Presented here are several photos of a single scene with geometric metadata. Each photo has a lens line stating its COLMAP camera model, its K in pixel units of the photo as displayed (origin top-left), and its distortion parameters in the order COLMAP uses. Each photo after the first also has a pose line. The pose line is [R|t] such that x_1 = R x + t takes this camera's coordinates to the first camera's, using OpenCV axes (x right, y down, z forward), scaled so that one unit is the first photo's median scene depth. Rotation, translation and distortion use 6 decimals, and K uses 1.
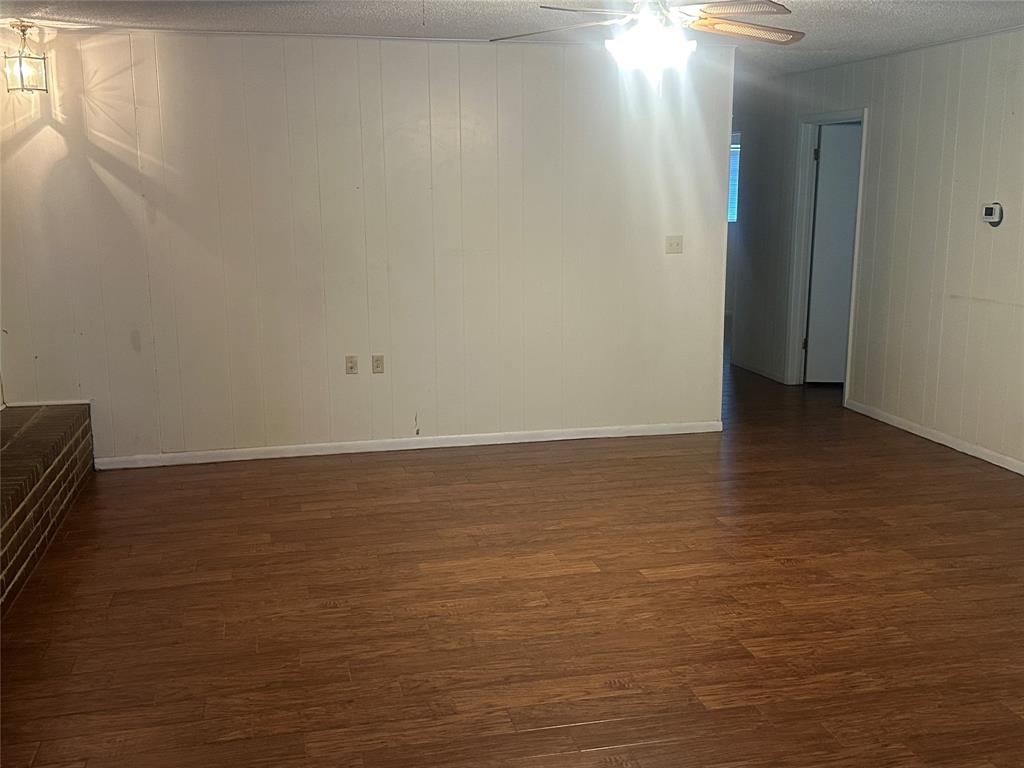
lens RADIAL K [[1039.9, 0, 519.0], [0, 1039.9, 377.6], [0, 0, 1]] dist [0.072487, 0.000000]
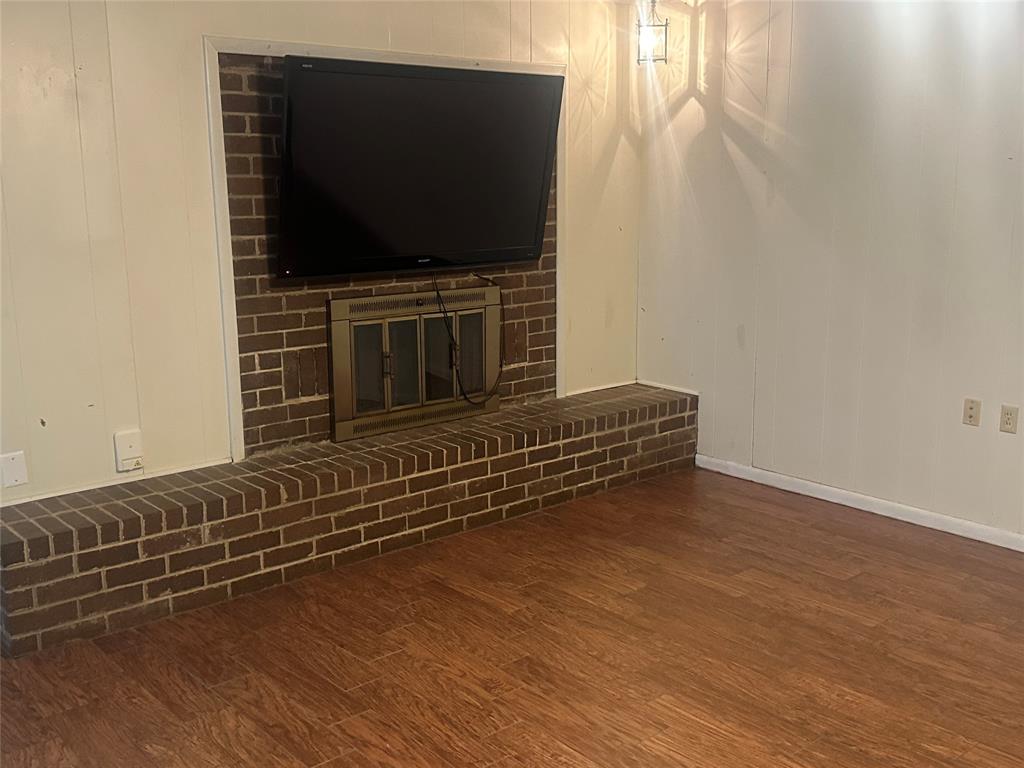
lens RADIAL K [[1039.9, 0, 515.0], [0, 1039.9, 395.2], [0, 0, 1]] dist [0.072487, 0.000000]
pose [[0.473413, 0.190694, -0.859951, 0.357449], [-0.157113, 0.978910, 0.130580, -0.080903], [0.866716, 0.073291, 0.493389, 0.452848]]
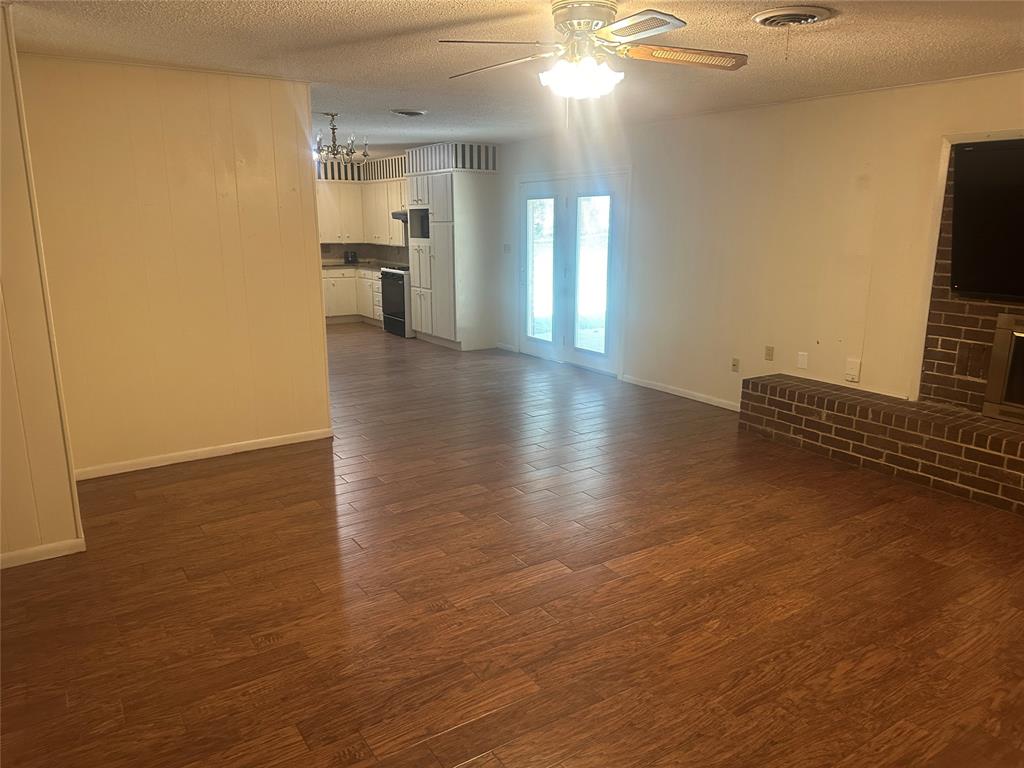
lens RADIAL K [[727.0, 0, 514.5], [0, 727.0, 392.2], [0, 0, 1]] dist [0.062573, -0.072992]
pose [[-0.935595, 0.085955, -0.342454, 0.339812], [-0.061160, 0.915799, 0.396952, -0.231919], [0.347739, 0.392331, -0.851560, 1.267987]]
